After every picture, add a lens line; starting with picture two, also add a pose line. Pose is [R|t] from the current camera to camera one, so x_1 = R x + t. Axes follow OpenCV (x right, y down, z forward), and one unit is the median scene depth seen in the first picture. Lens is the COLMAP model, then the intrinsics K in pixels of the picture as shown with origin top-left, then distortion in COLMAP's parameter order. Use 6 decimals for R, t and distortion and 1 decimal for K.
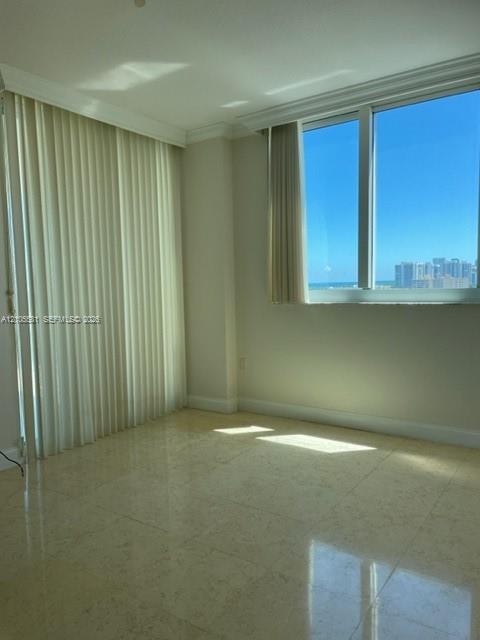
lens RADIAL K [[484.2, 0, 225.3], [0, 484.2, 322.5], [0, 0, 1]] dist [0.039553, -0.004430]
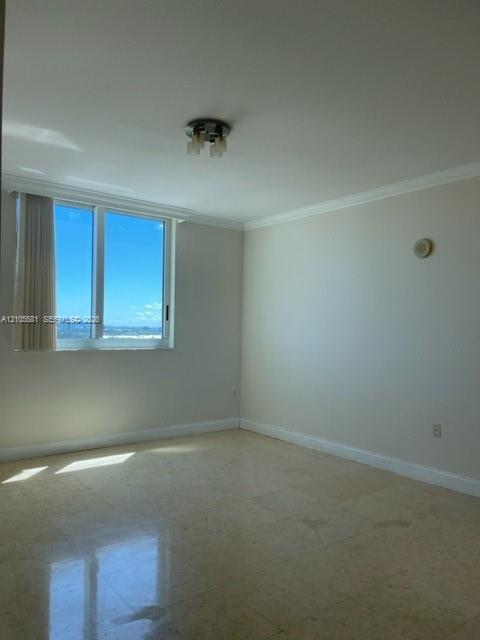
lens RADIAL K [[484.2, 0, 225.3], [0, 484.2, 322.5], [0, 0, 1]] dist [0.039553, -0.004430]
pose [[0.318047, 0.040122, 0.947226, -0.867714], [0.060826, 0.996182, -0.062619, -0.009702], [-0.946122, 0.077531, 0.314392, 0.260174]]
